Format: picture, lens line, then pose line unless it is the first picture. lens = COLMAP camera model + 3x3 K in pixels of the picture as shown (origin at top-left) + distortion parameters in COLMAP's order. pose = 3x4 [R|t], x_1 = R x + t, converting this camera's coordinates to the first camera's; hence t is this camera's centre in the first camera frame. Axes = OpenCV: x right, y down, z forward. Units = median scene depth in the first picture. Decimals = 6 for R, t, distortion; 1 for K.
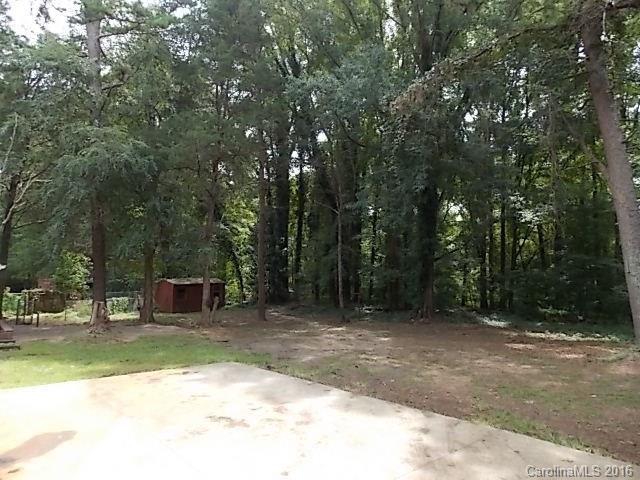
lens RADIAL K [[416.2, 0, 320.0], [0, 416.2, 240.0], [0, 0, 1]] dist [-0.005758, -0.001794]
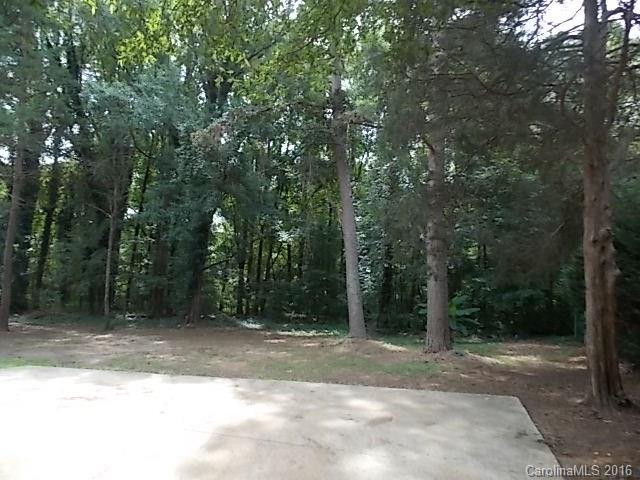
lens RADIAL K [[416.2, 0, 320.0], [0, 416.2, 240.0], [0, 0, 1]] dist [-0.005758, -0.001794]
pose [[0.839464, 0.078343, 0.537738, -0.057027], [-0.068198, 0.996918, -0.038777, -0.006291], [-0.539118, -0.004121, 0.842220, -0.073136]]
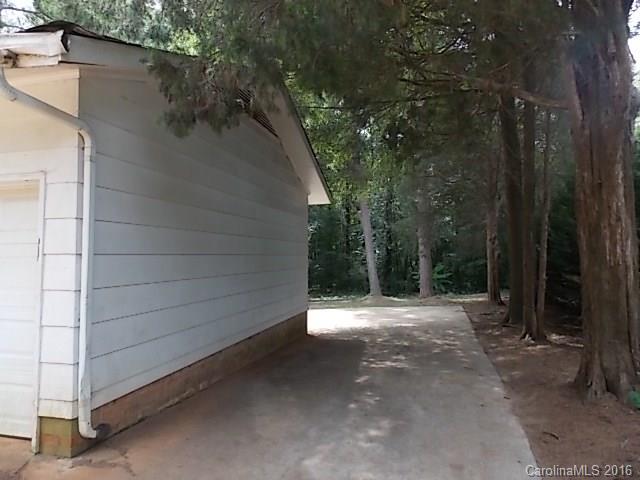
lens RADIAL K [[416.2, 0, 320.0], [0, 416.2, 240.0], [0, 0, 1]] dist [-0.005758, -0.001794]
pose [[0.822413, 0.009487, 0.568812, -0.302178], [-0.020283, 0.999714, 0.012653, -0.026431], [-0.568529, -0.021944, 0.822370, -0.284395]]
